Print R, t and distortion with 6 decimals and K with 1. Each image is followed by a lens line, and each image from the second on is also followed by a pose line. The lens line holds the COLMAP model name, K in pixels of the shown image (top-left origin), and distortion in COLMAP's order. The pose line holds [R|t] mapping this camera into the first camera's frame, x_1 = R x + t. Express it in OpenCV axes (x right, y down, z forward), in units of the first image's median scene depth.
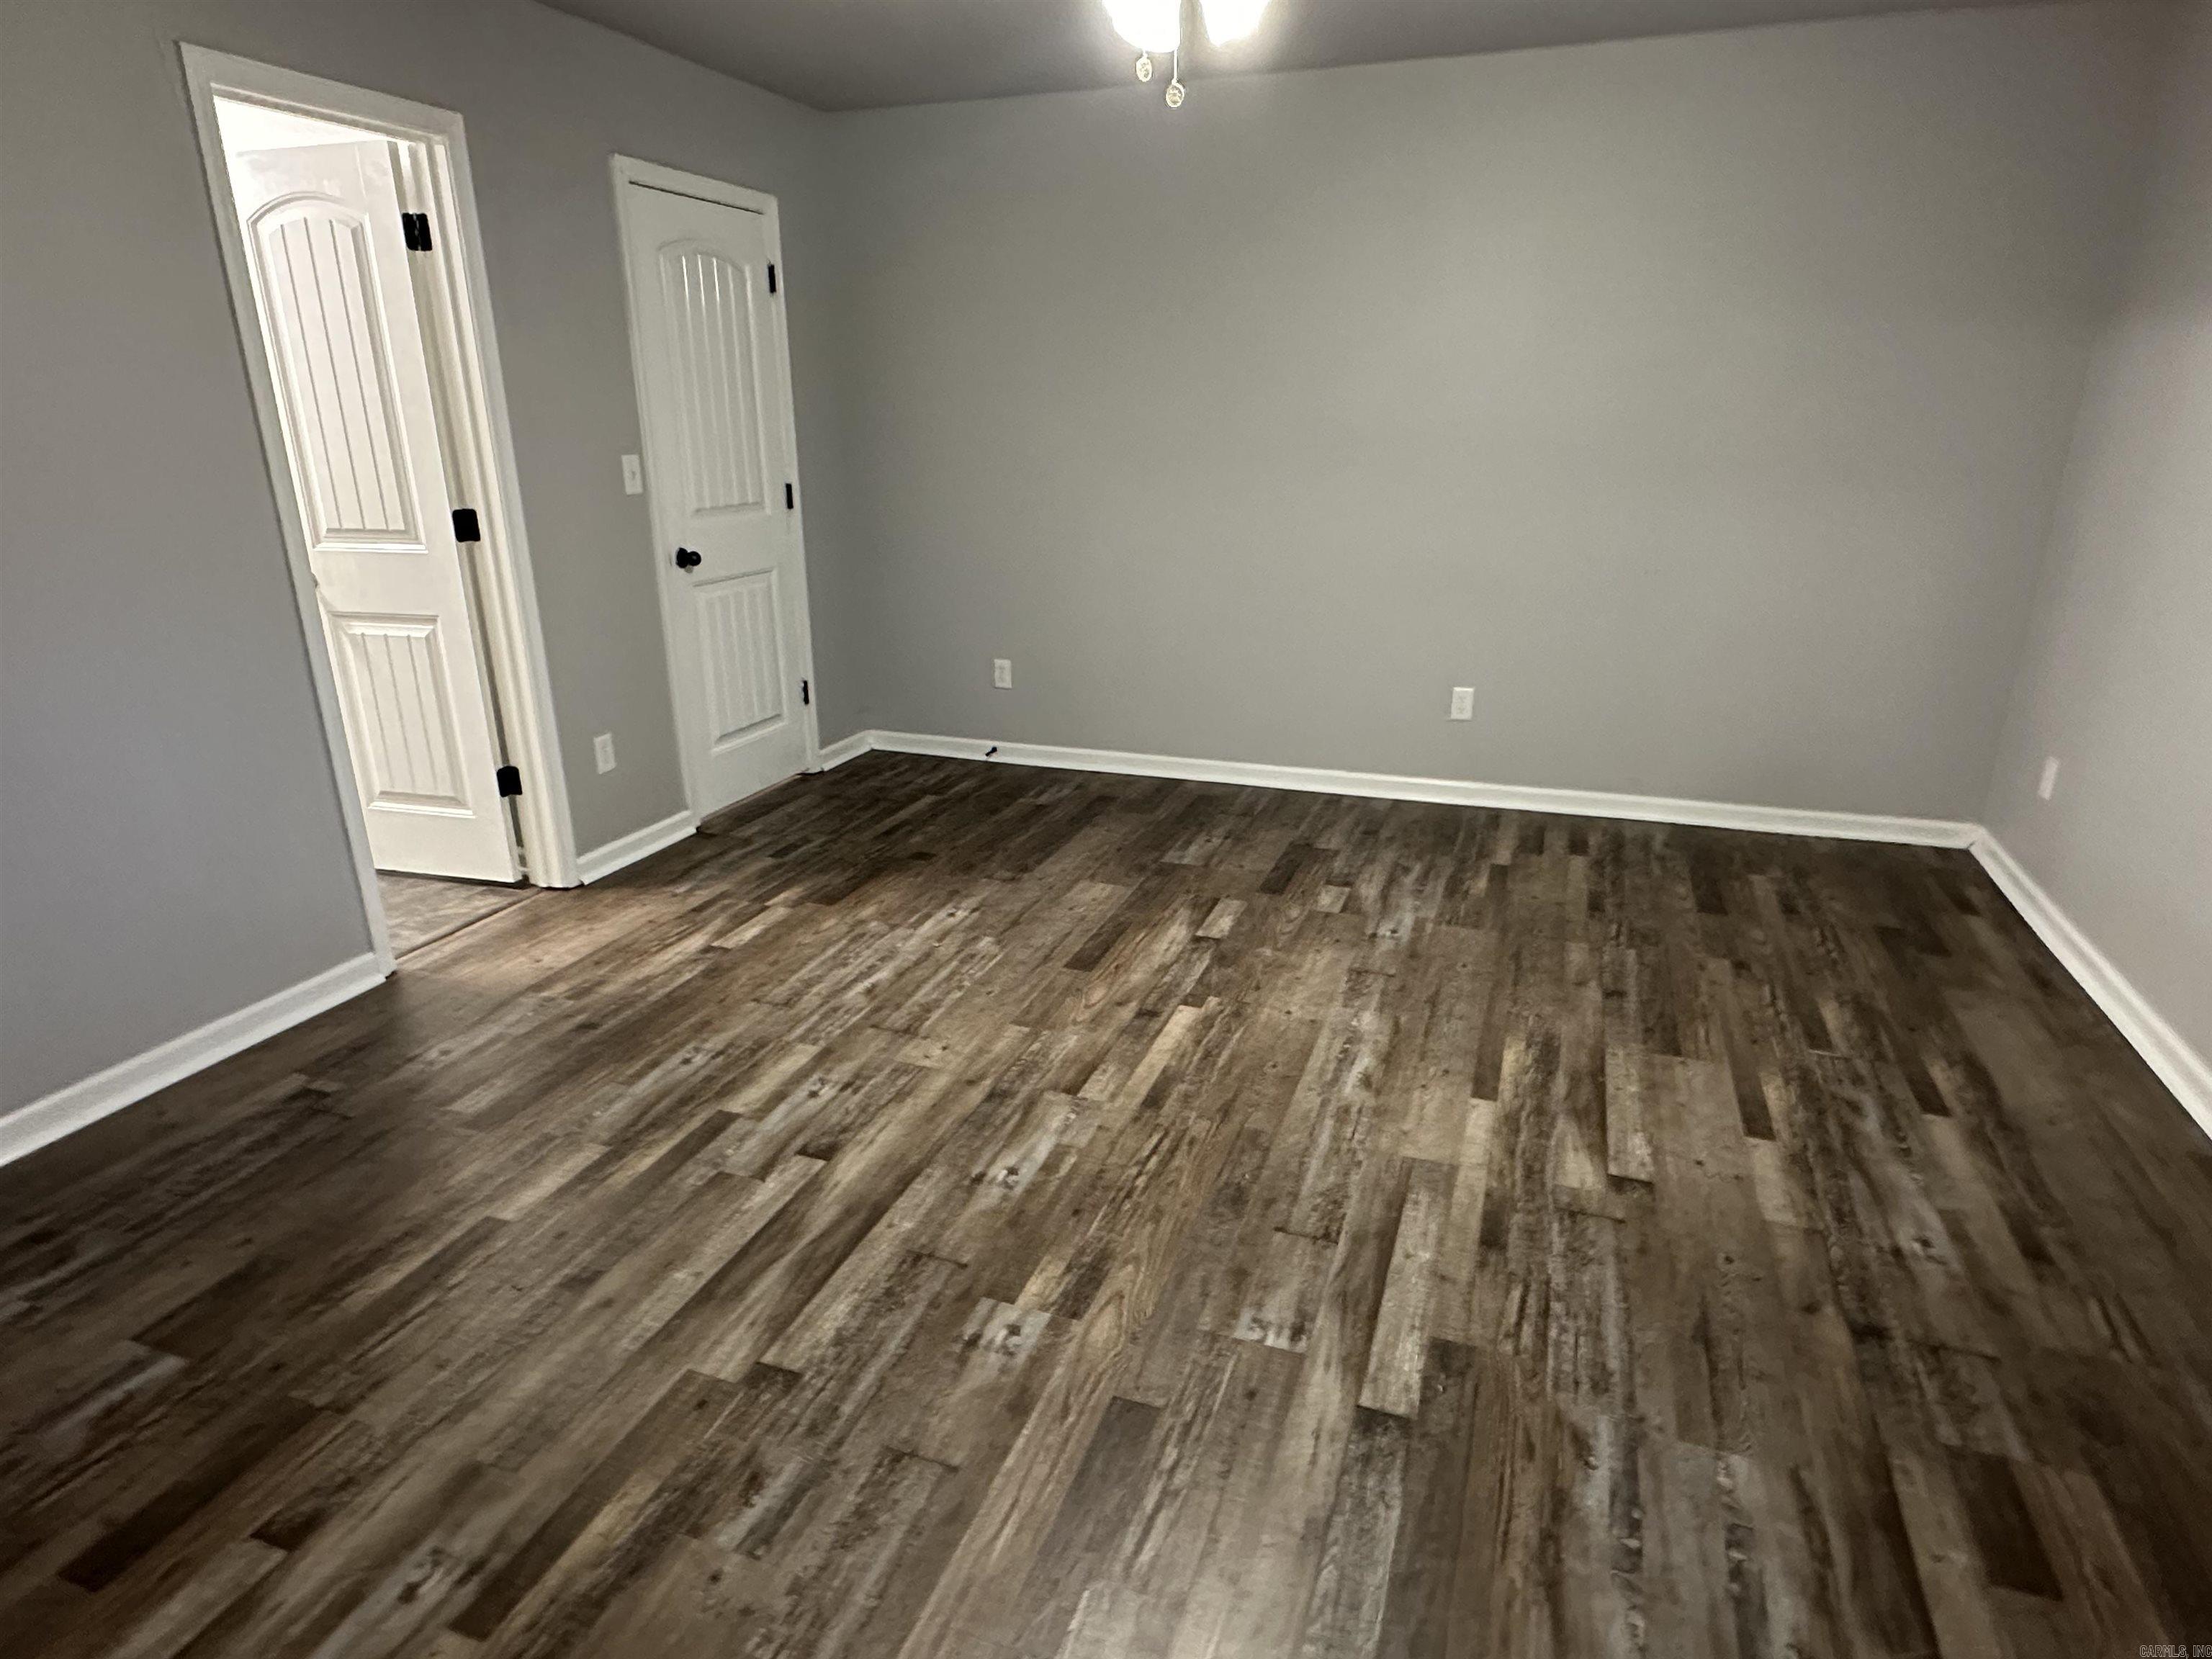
lens RADIAL K [[1263.4, 0, 1096.9], [0, 1263.4, 840.0], [0, 0, 1]] dist [-0.001353, -0.000200]
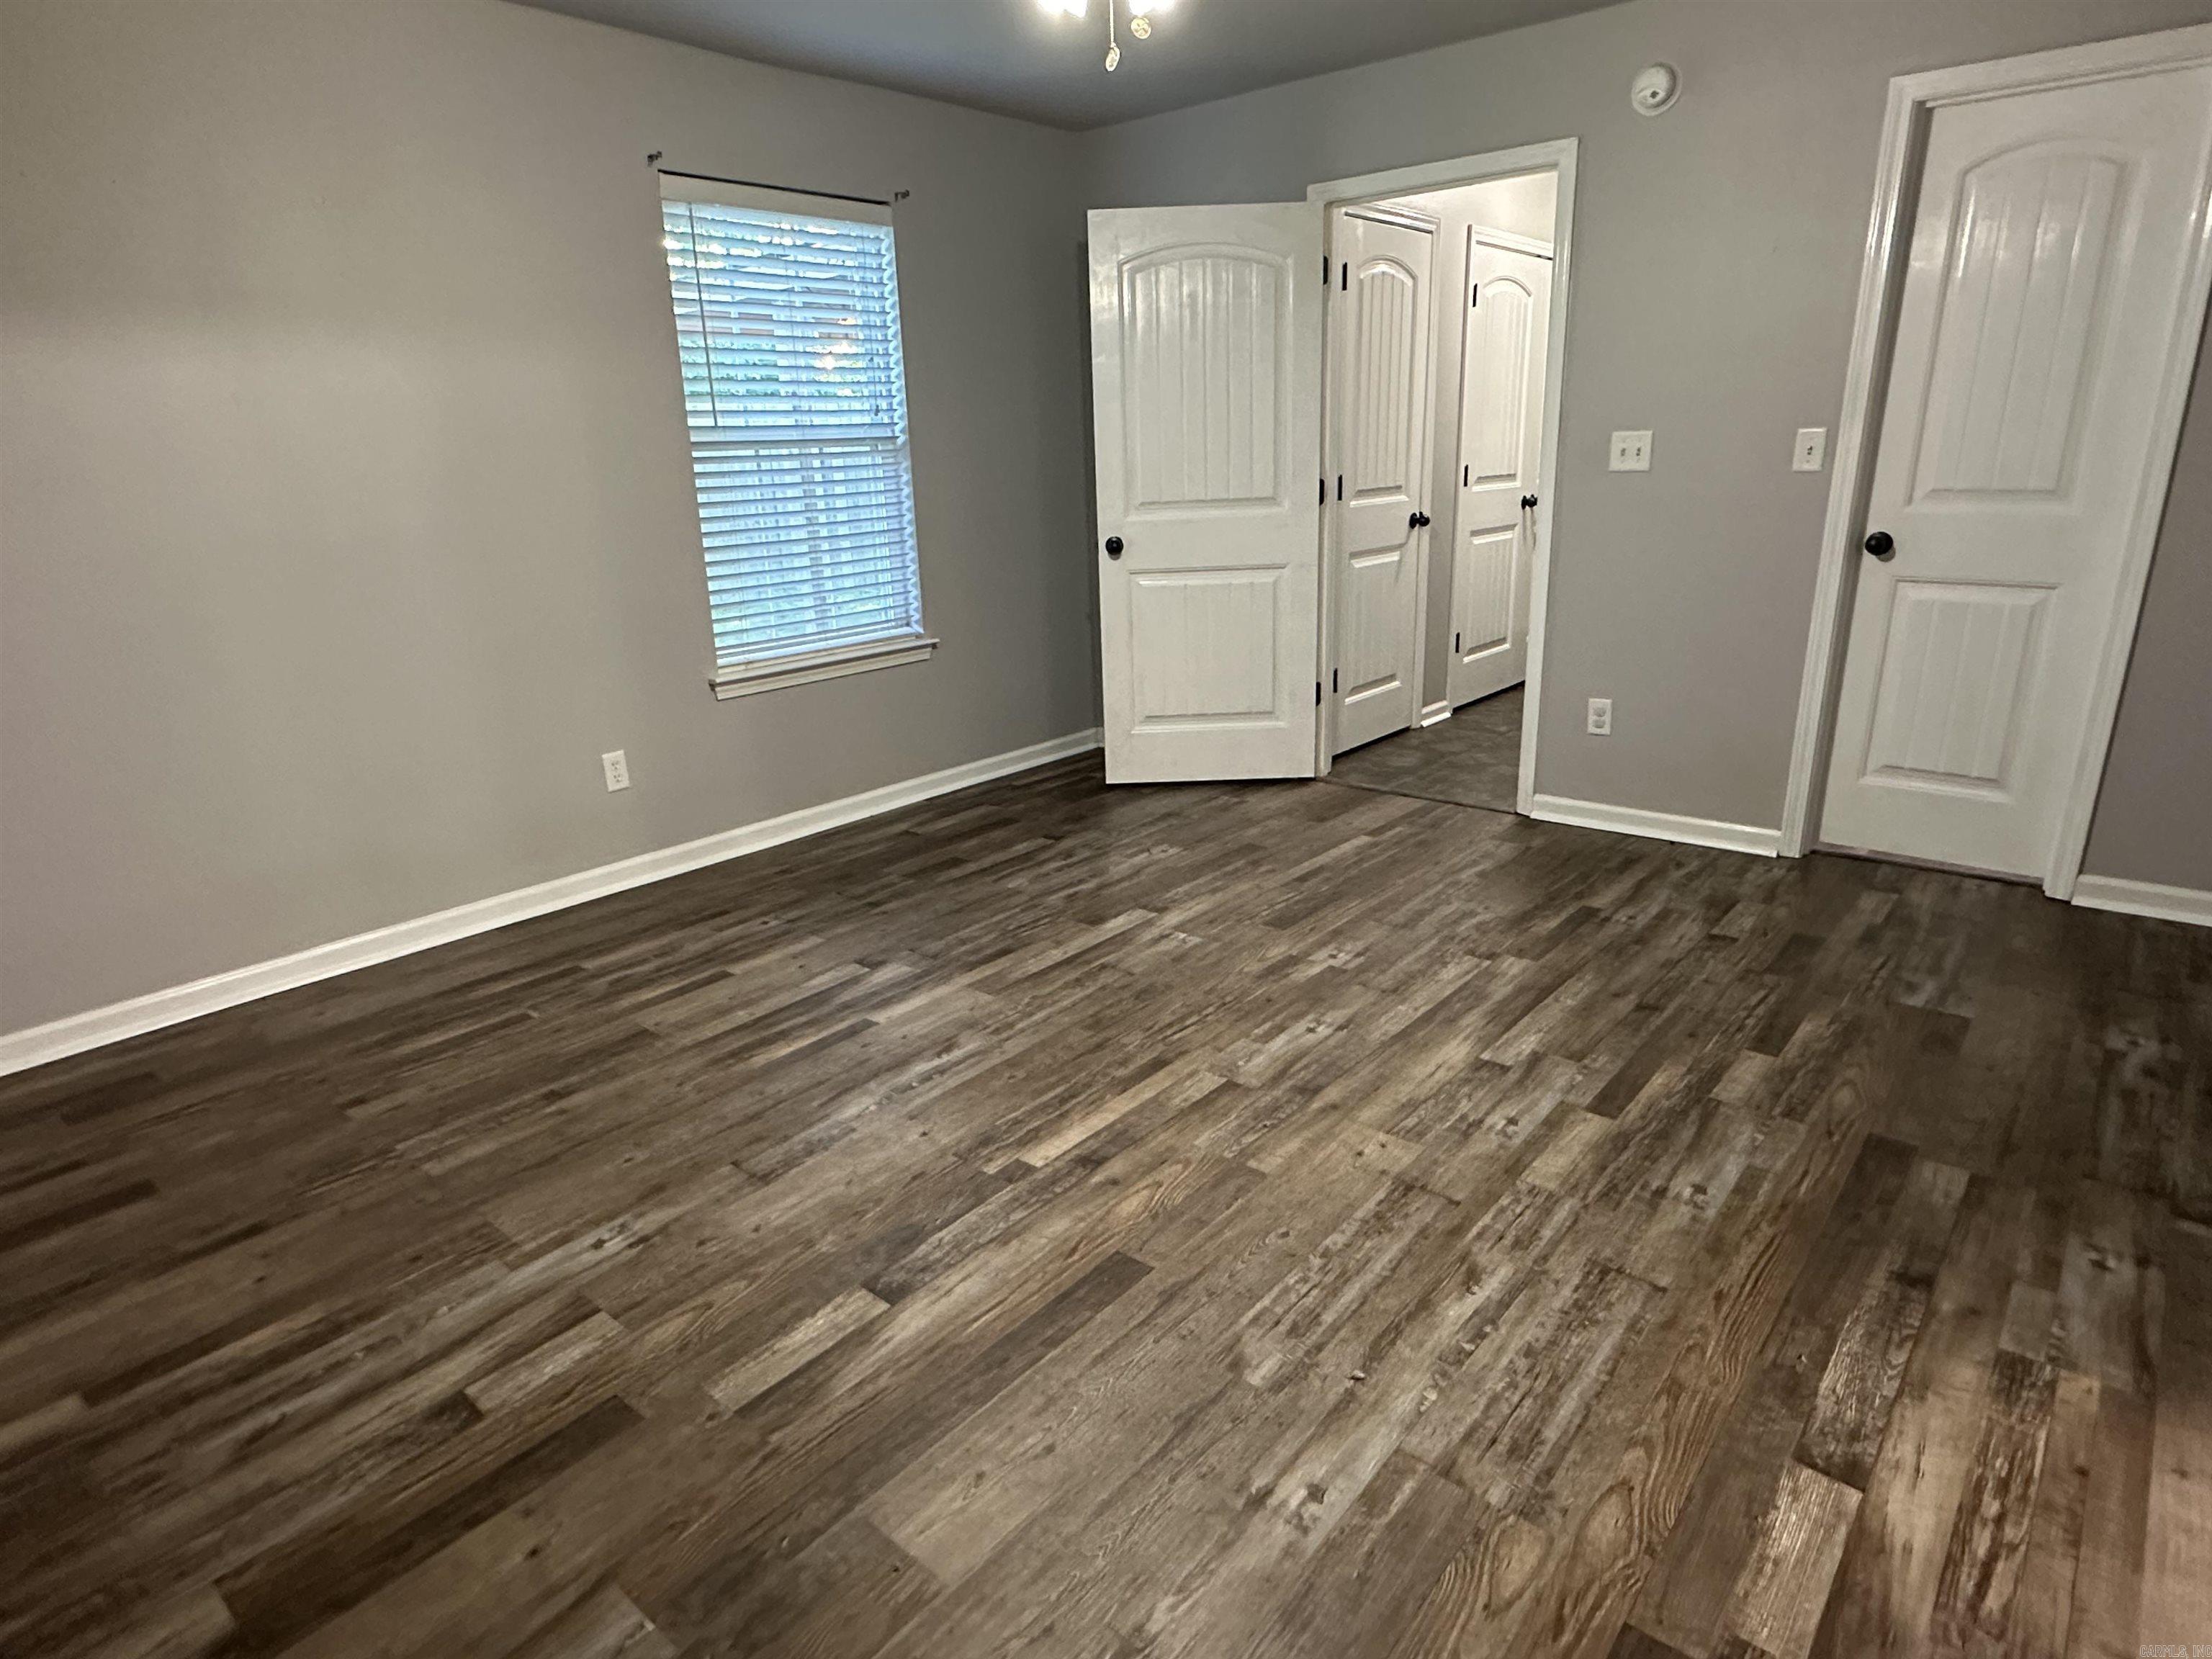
lens RADIAL K [[1263.4, 0, 1096.9], [0, 1263.4, 840.0], [0, 0, 1]] dist [-0.001353, -0.000200]
pose [[-0.937605, -0.067638, 0.341061, -0.238204], [0.149830, 0.806559, 0.571851, -0.513270], [-0.313765, 0.587272, -0.746099, 1.631809]]
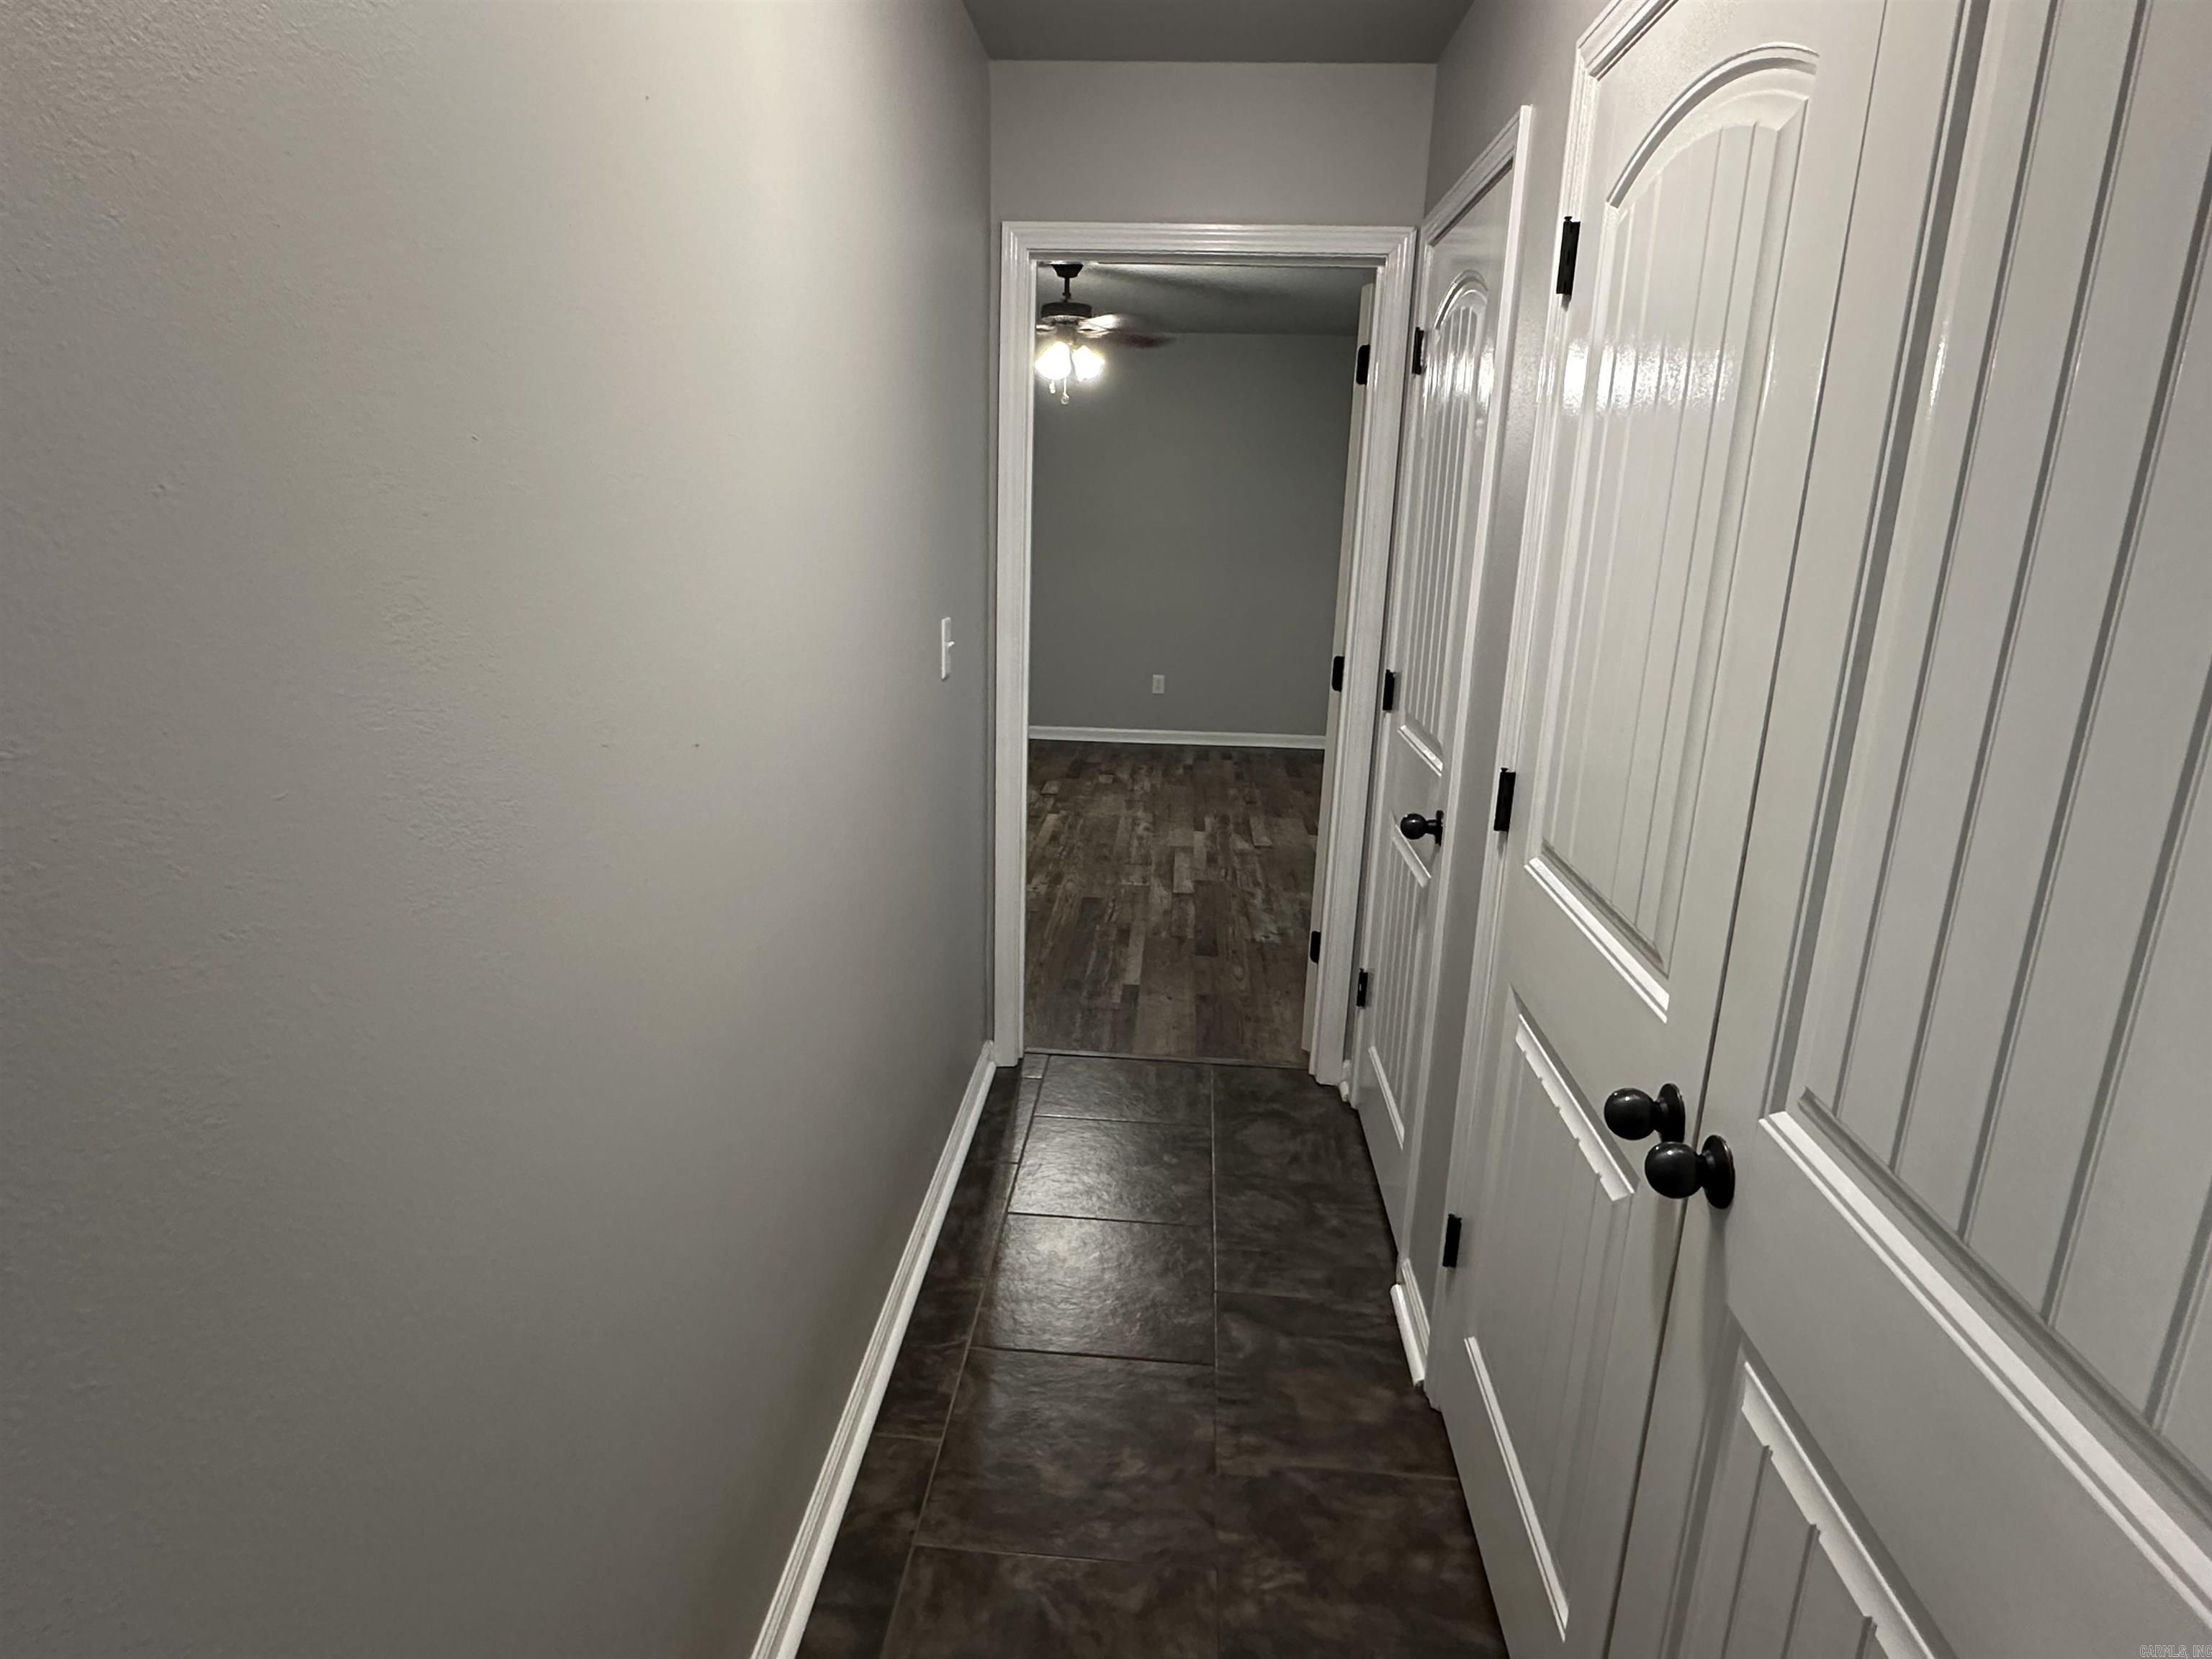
lens RADIAL K [[1263.4, 0, 1096.9], [0, 1263.4, 840.0], [0, 0, 1]] dist [-0.001353, -0.000200]
pose [[0.960329, -0.040056, 0.275979, -0.464424], [0.056754, 0.996992, -0.052785, 0.319438], [-0.273034, 0.066353, 0.959713, -1.043122]]
